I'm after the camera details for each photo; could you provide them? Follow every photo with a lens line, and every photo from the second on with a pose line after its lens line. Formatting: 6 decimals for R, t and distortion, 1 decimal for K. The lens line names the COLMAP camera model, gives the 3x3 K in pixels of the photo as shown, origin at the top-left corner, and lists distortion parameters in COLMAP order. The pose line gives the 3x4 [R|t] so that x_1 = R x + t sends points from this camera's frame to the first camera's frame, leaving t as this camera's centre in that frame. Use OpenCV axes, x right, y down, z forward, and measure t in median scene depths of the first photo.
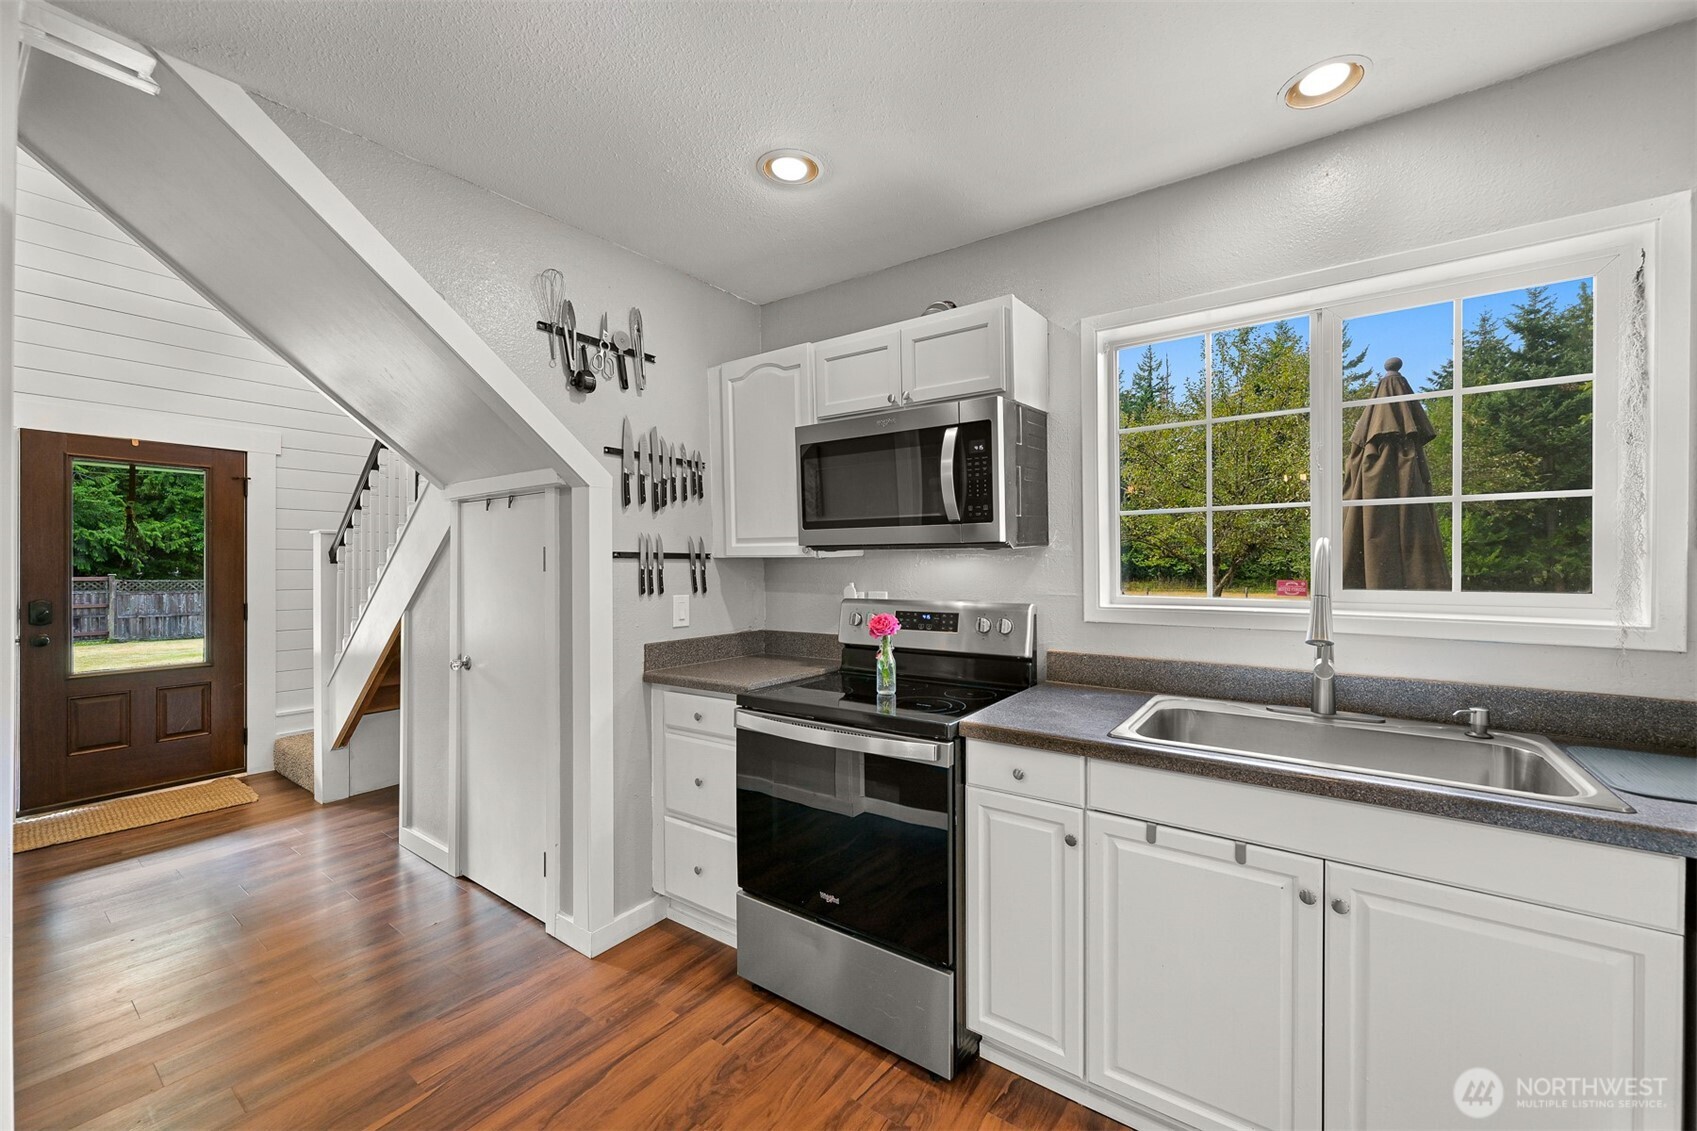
lens RADIAL K [[678.5, 0, 860.4], [0, 678.5, 564.9], [0, 0, 1]] dist [0.000091, 0.000070]
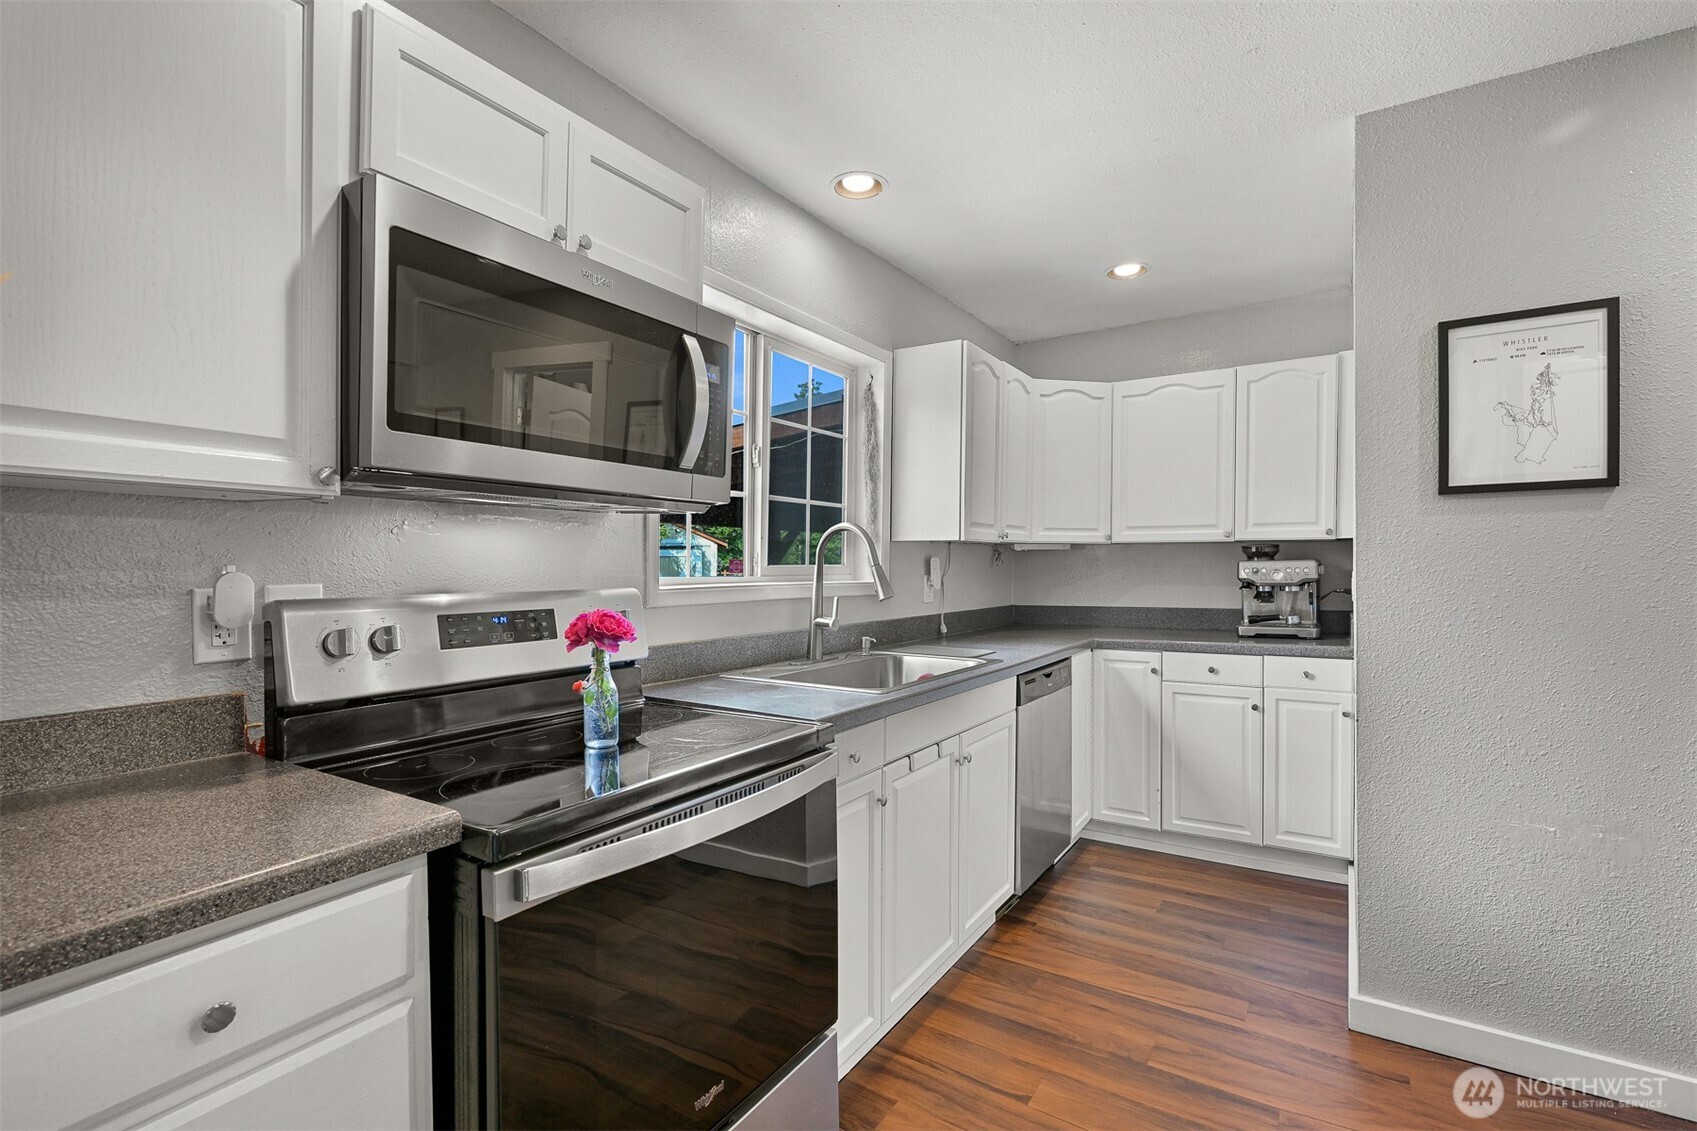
lens RADIAL K [[764.6, 0, 853.7], [0, 764.6, 572.3], [0, 0, 1]] dist [0.001554, 0.000086]
pose [[-0.050832, -0.003095, 0.998702, -0.651722], [0.006448, 0.999973, 0.003427, 0.041281], [-0.998686, 0.006614, -0.050811, 0.846142]]
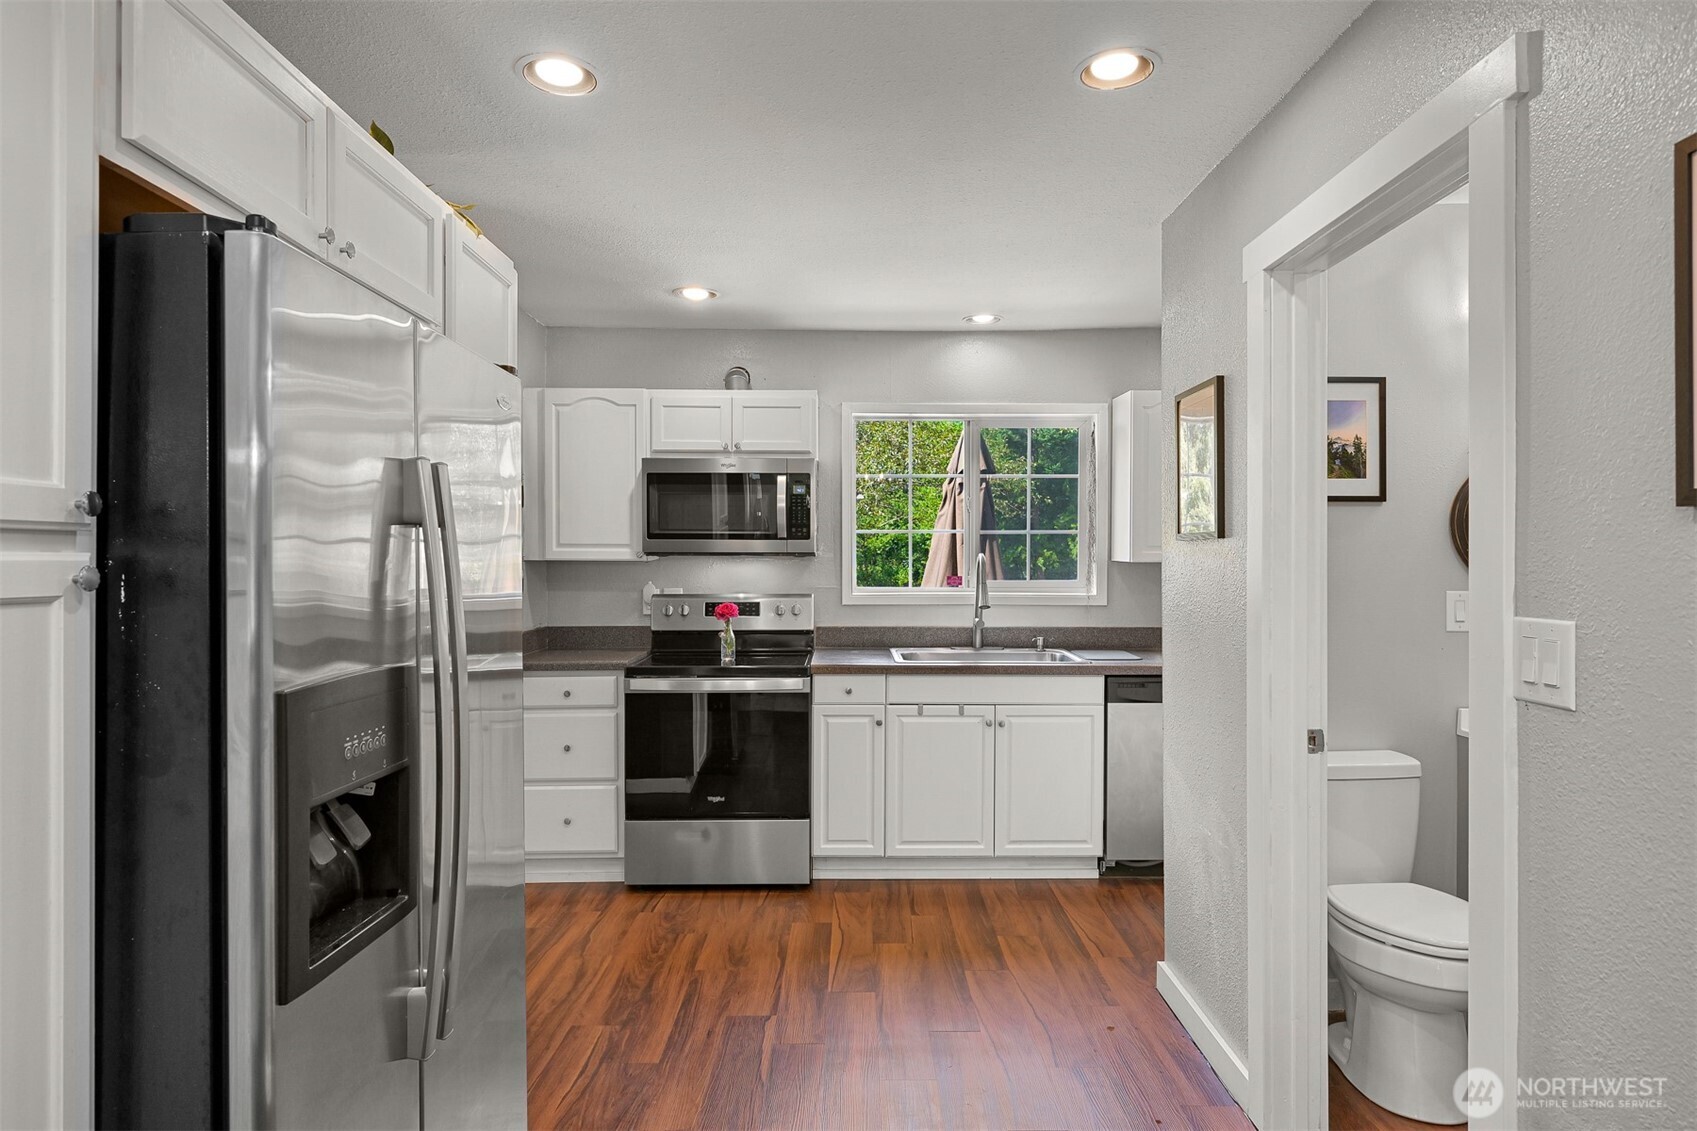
lens RADIAL K [[977.2, 0, 881.8], [0, 977.2, 556.6], [0, 0, 1]] dist [-0.001935, -0.000055]
pose [[0.799946, 0.002389, 0.600068, -0.941756], [-0.002452, 0.999997, -0.000713, -0.022062], [-0.600067, -0.000902, 0.799949, -0.812906]]
